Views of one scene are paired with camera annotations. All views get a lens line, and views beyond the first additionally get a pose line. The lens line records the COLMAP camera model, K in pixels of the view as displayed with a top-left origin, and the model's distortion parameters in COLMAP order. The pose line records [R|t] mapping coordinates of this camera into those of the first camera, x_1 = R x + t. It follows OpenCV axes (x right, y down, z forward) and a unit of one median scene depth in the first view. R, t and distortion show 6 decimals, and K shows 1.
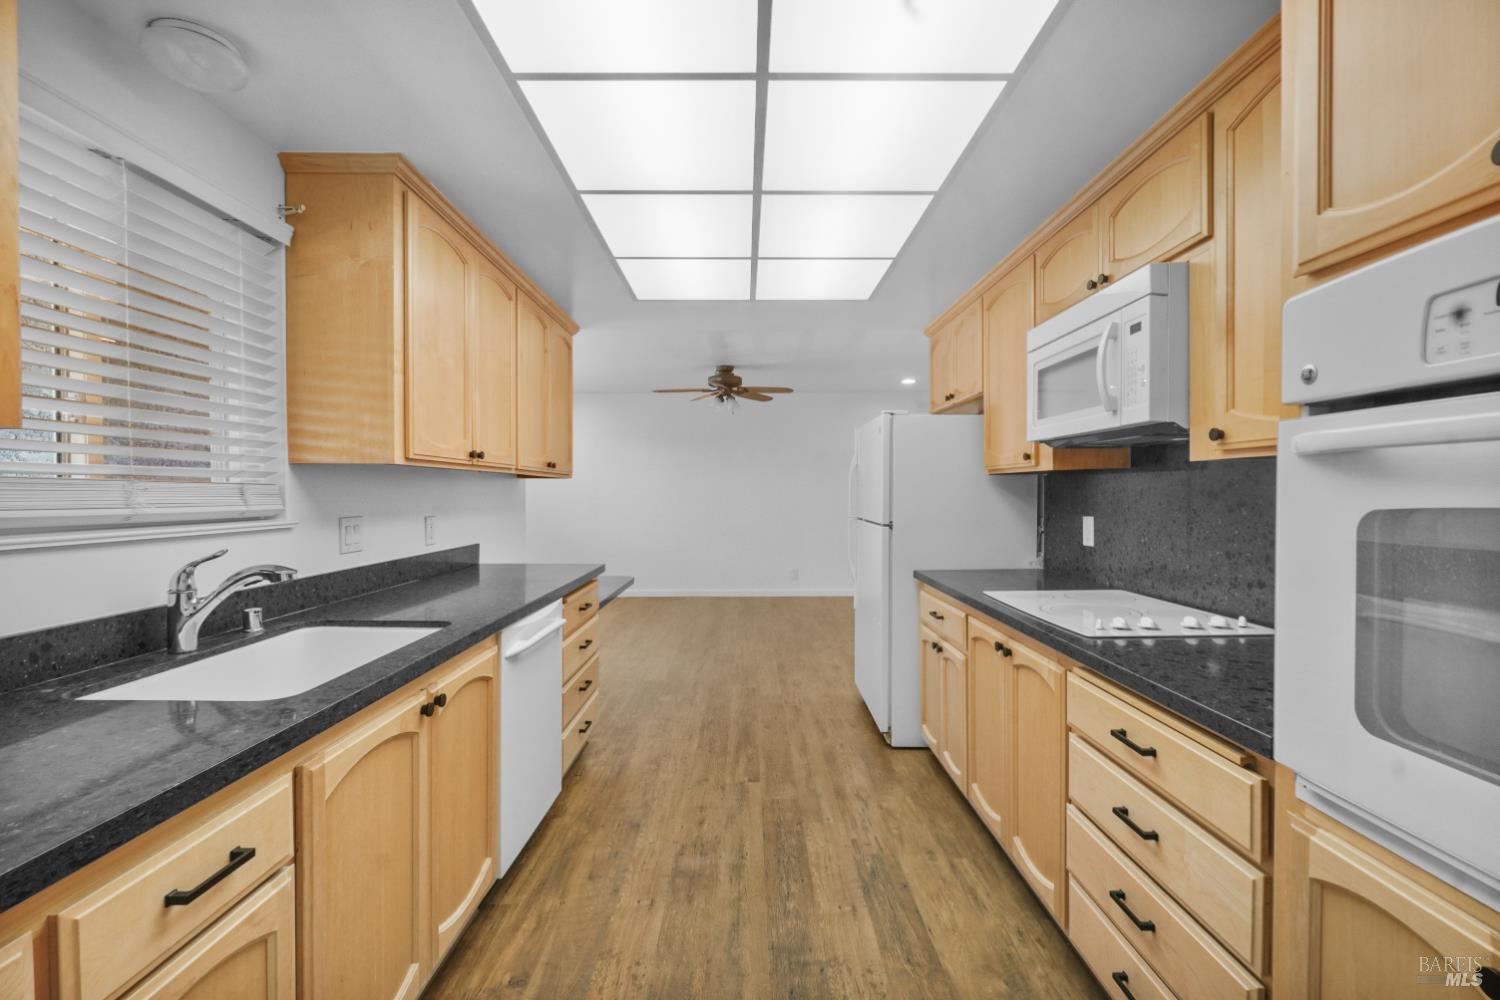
lens RADIAL K [[657.6, 0, 746.8], [0, 657.6, 495.4], [0, 0, 1]] dist [0.000109, 0.000081]
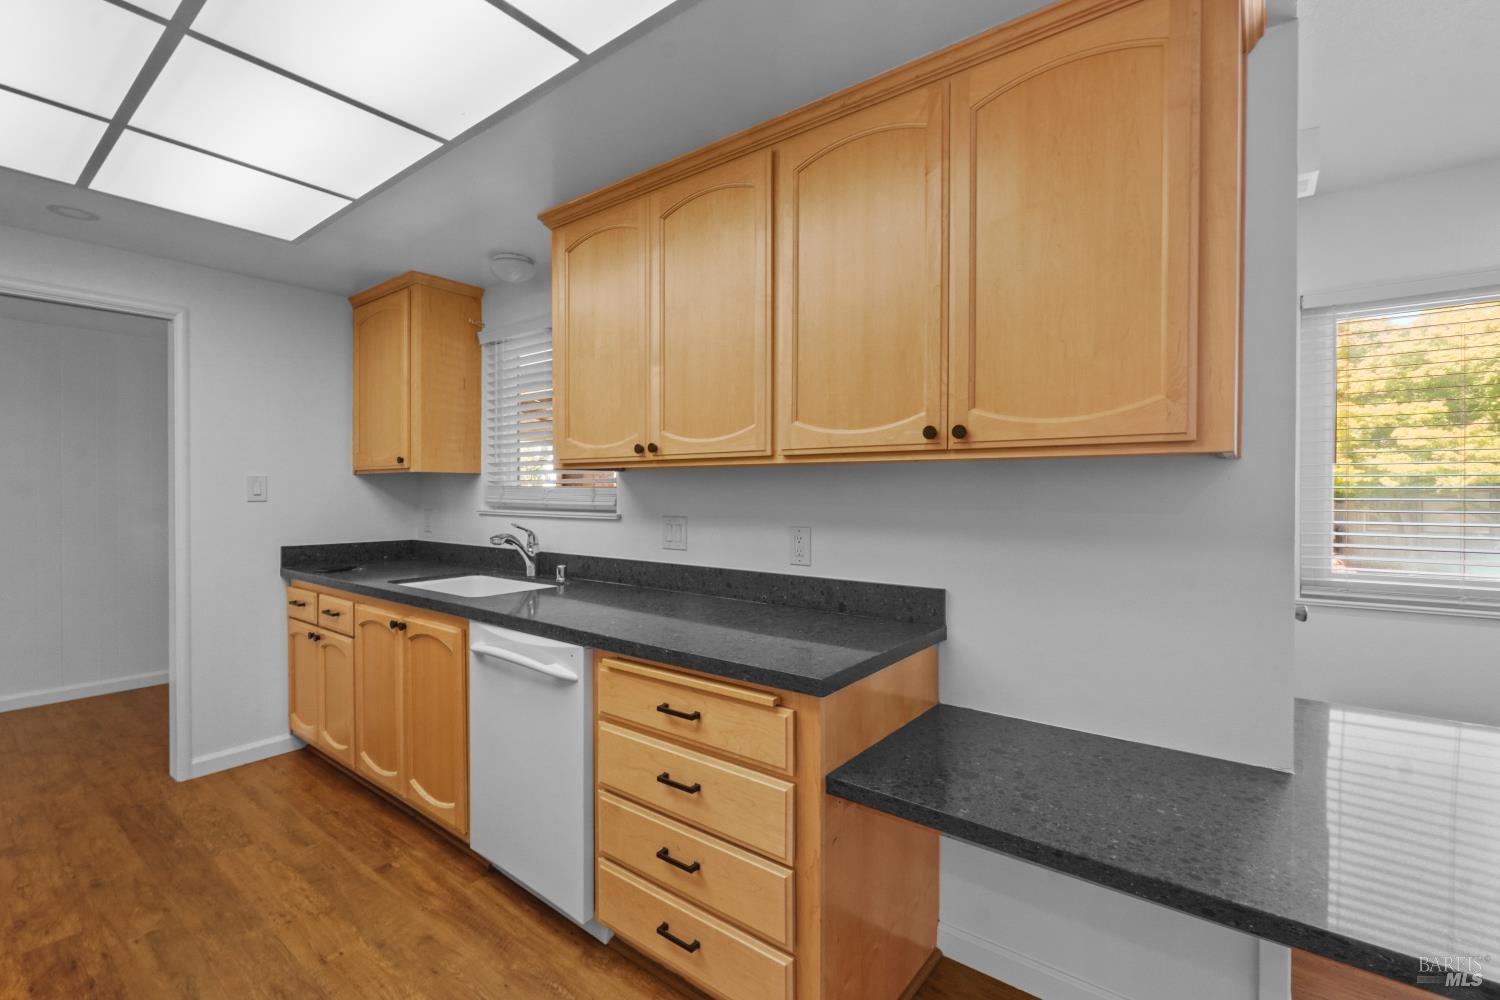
lens RADIAL K [[657.6, 0, 746.8], [0, 657.6, 495.4], [0, 0, 1]] dist [0.000109, 0.000081]
pose [[-0.609501, 0.010880, -0.792711, 0.184429], [-0.007084, 0.999791, 0.019169, -0.024051], [0.792754, 0.017299, -0.609296, 1.800703]]
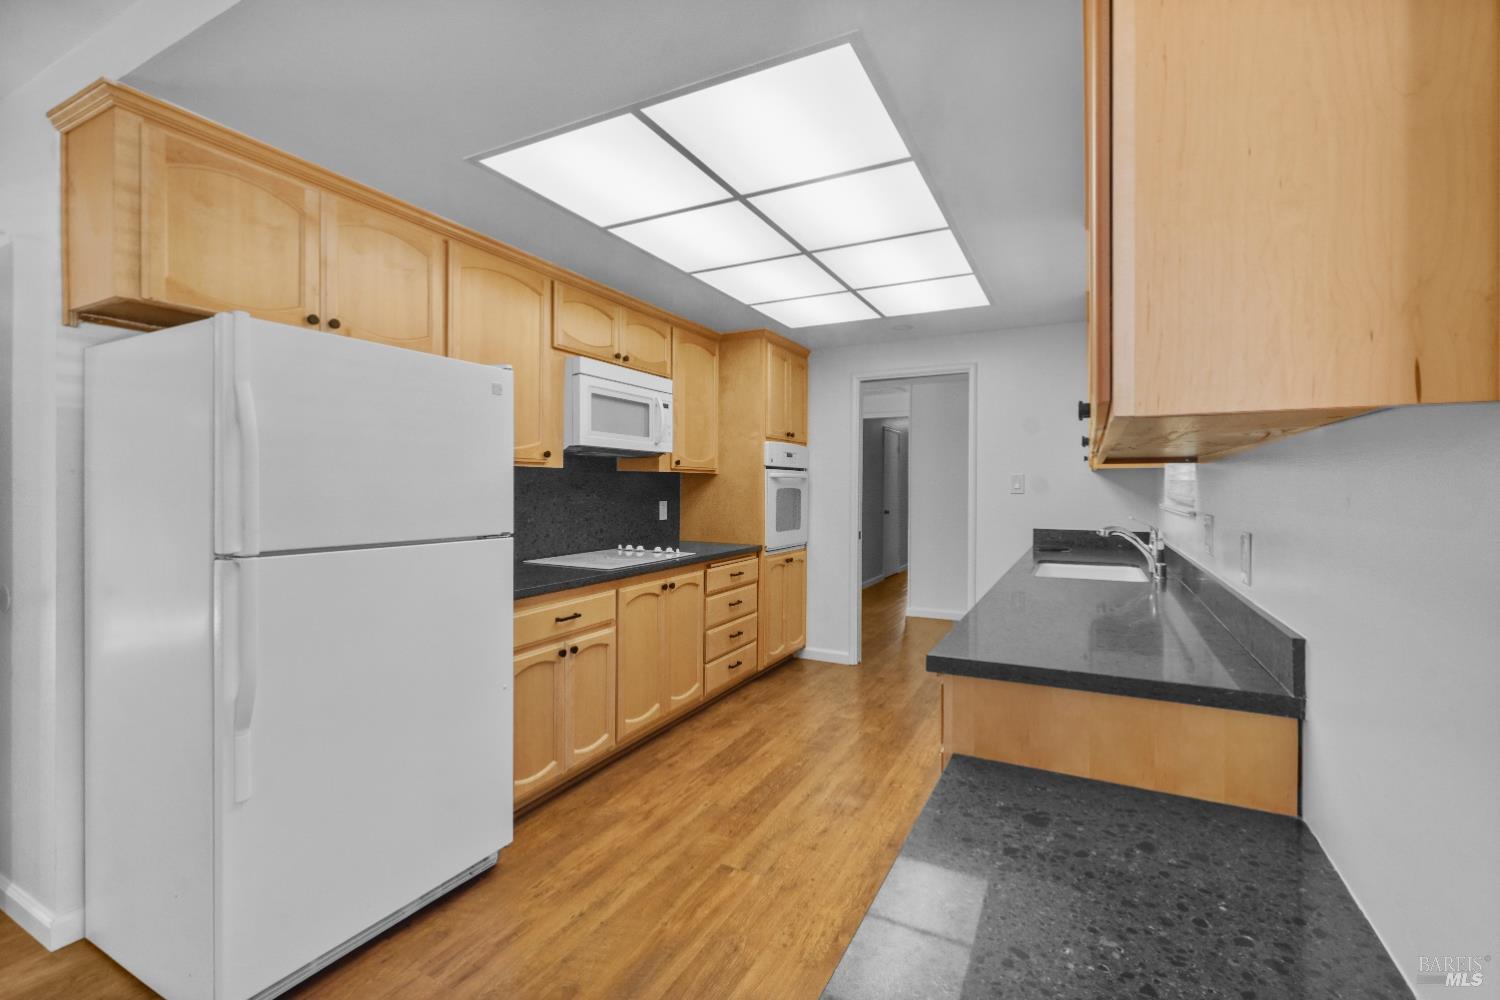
lens RADIAL K [[657.6, 0, 746.8], [0, 657.6, 495.4], [0, 0, 1]] dist [0.000109, 0.000081]
pose [[-0.888058, -0.008797, 0.459647, -0.458884], [0.000378, 0.999803, 0.019864, -0.013199], [-0.459731, 0.017814, -0.887879, 2.143509]]
